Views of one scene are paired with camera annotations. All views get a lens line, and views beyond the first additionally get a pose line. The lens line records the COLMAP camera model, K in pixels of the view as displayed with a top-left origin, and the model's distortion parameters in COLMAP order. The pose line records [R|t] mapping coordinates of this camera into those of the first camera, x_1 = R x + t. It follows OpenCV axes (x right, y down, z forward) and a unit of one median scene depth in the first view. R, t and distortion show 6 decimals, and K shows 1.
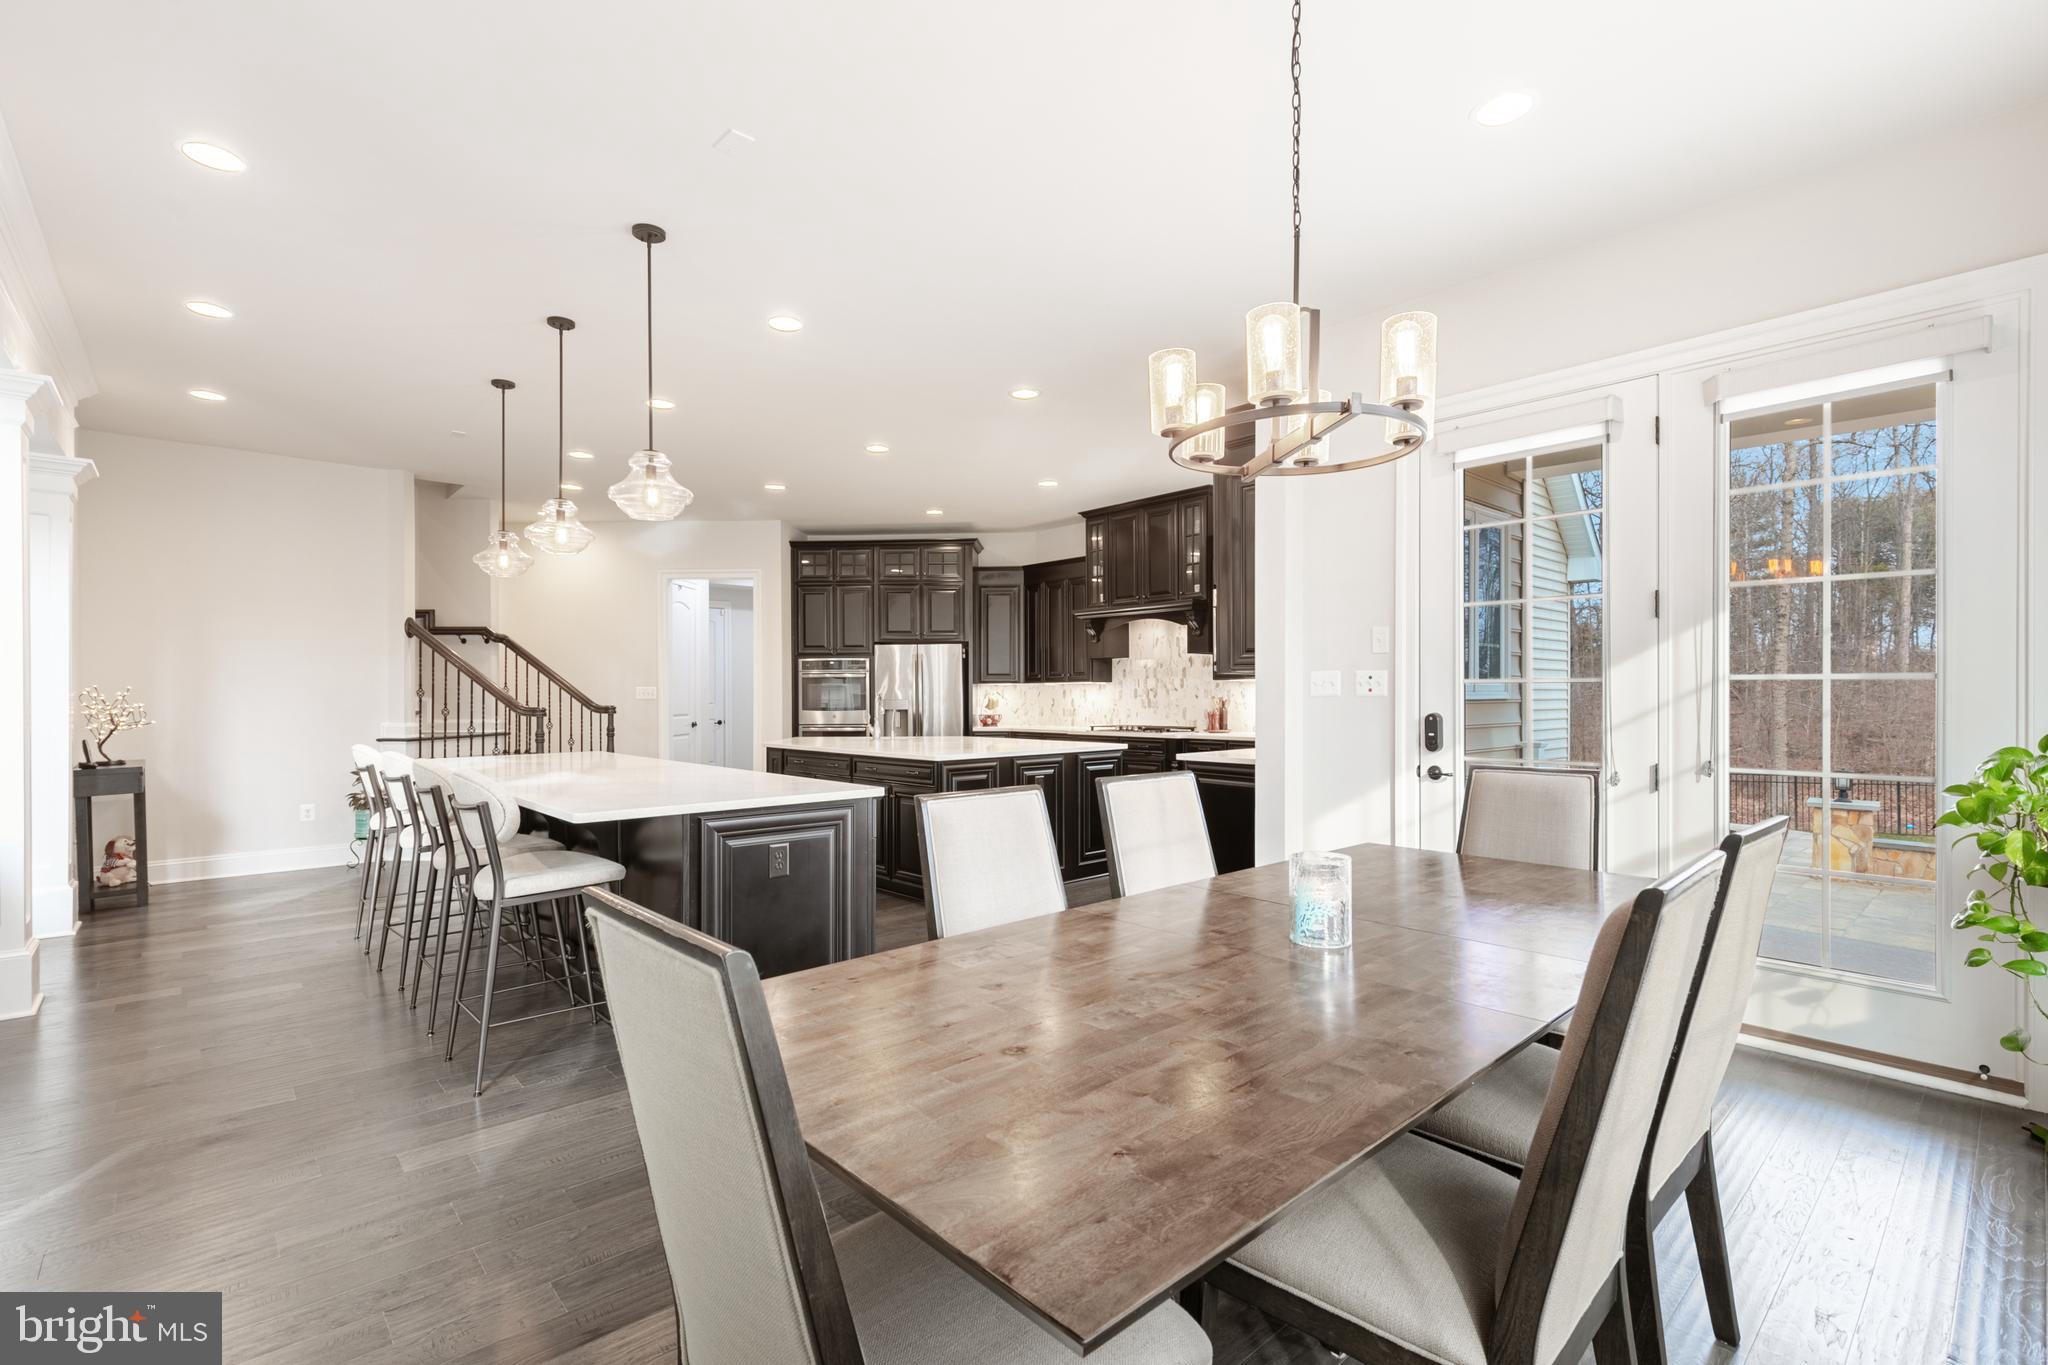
lens RADIAL K [[920.0, 0, 1018.1], [0, 920.0, 696.4], [0, 0, 1]] dist [0.009476, -0.001014]
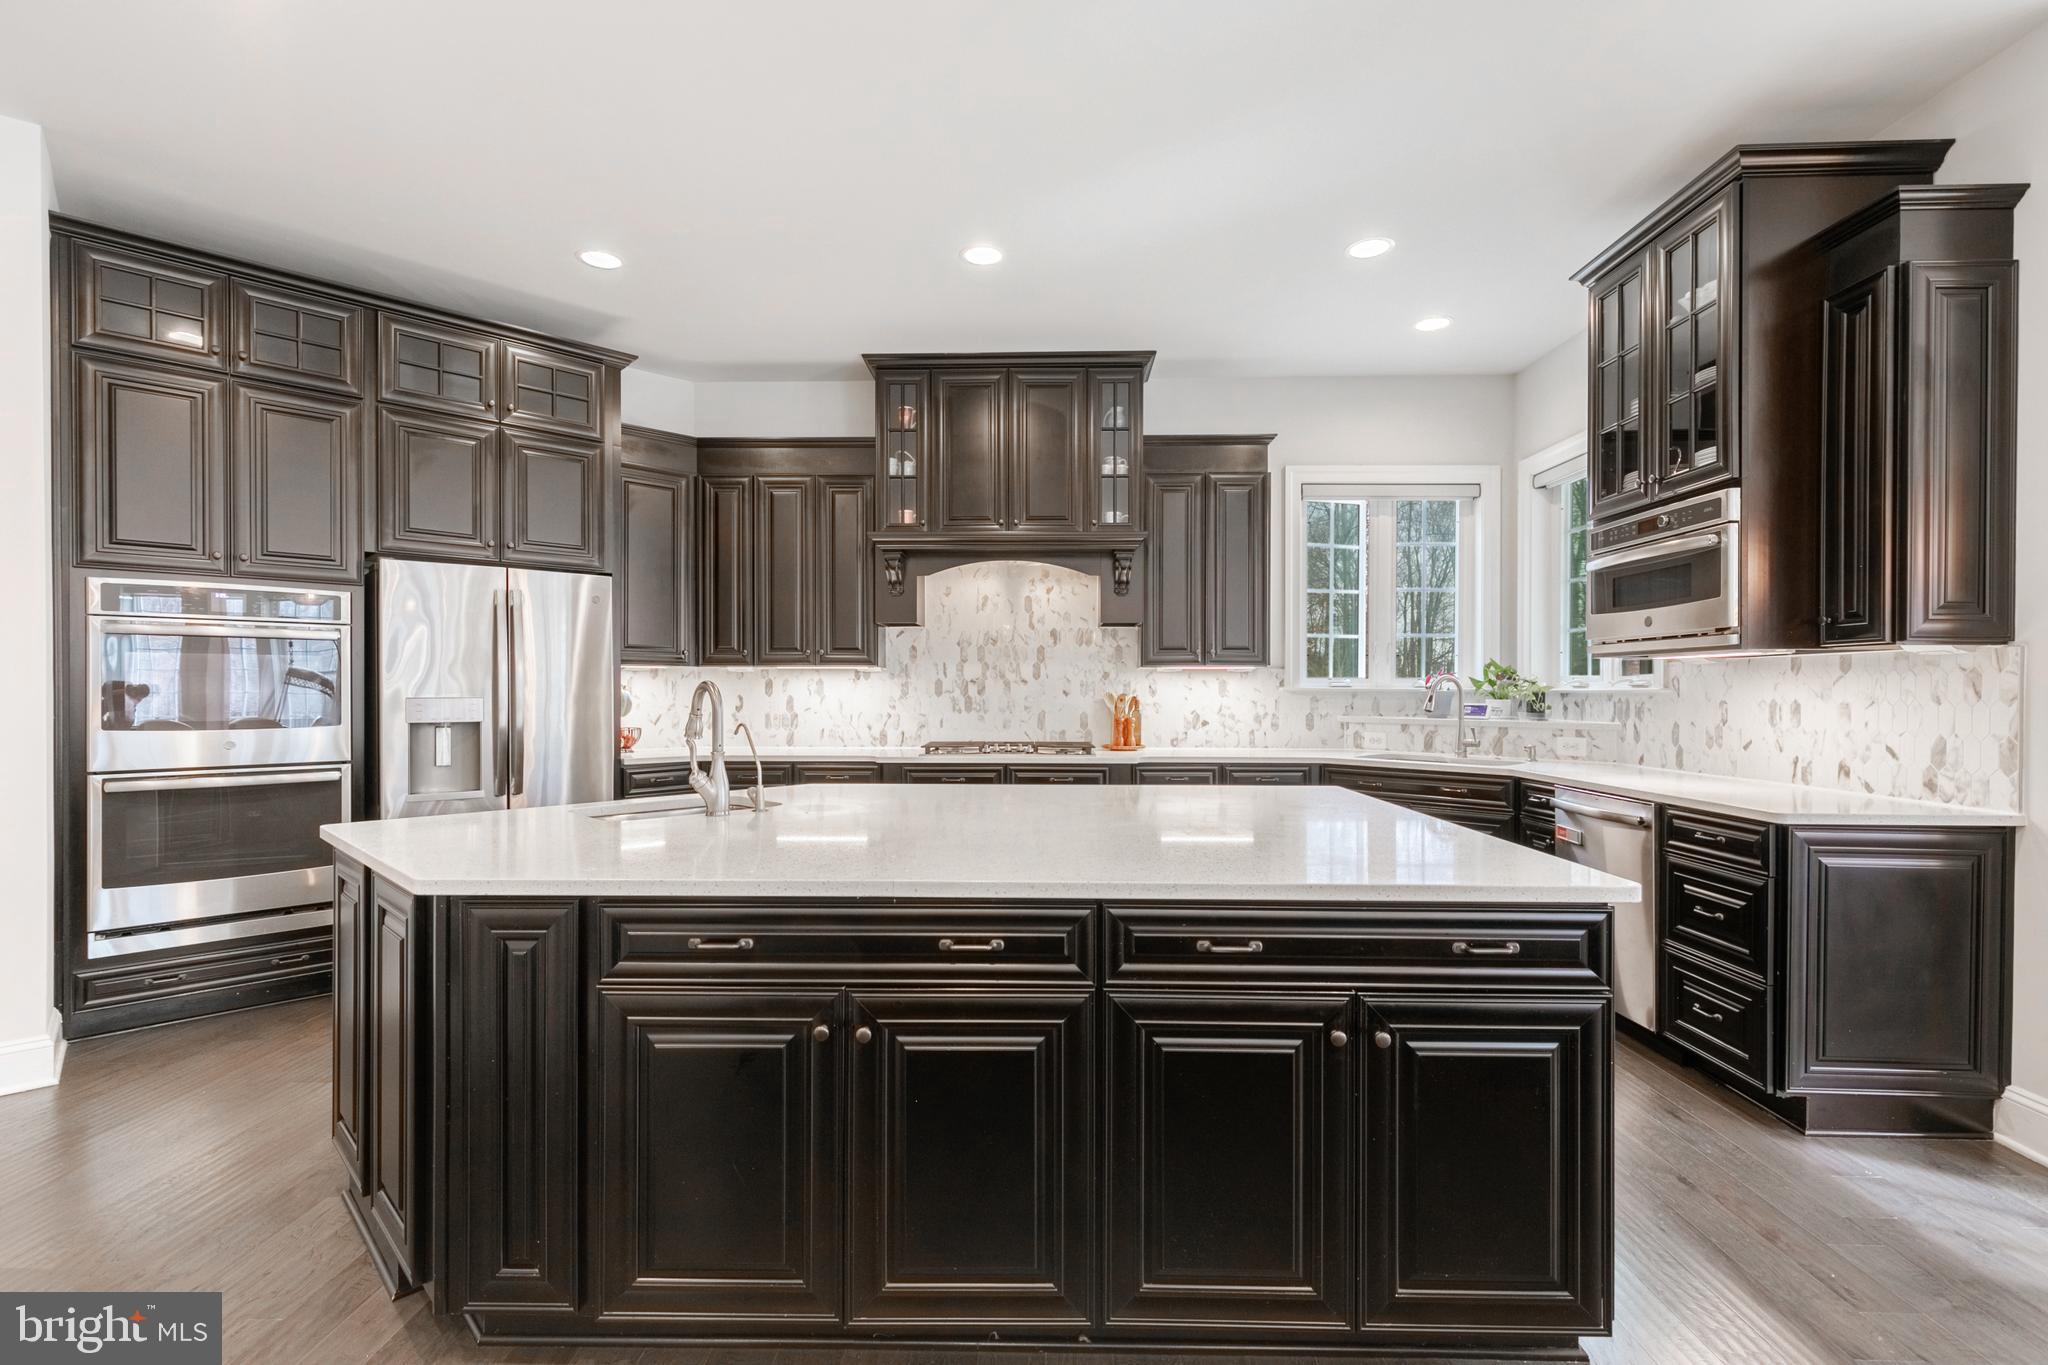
lens RADIAL K [[920.0, 0, 1020.3], [0, 920.0, 695.0], [0, 0, 1]] dist [0.009476, -0.001014]
pose [[0.686515, 0.002519, 0.727111, -0.268405], [-0.003579, 0.999994, -0.000085, 0.001549], [-0.727107, -0.002544, 0.686520, 0.561448]]
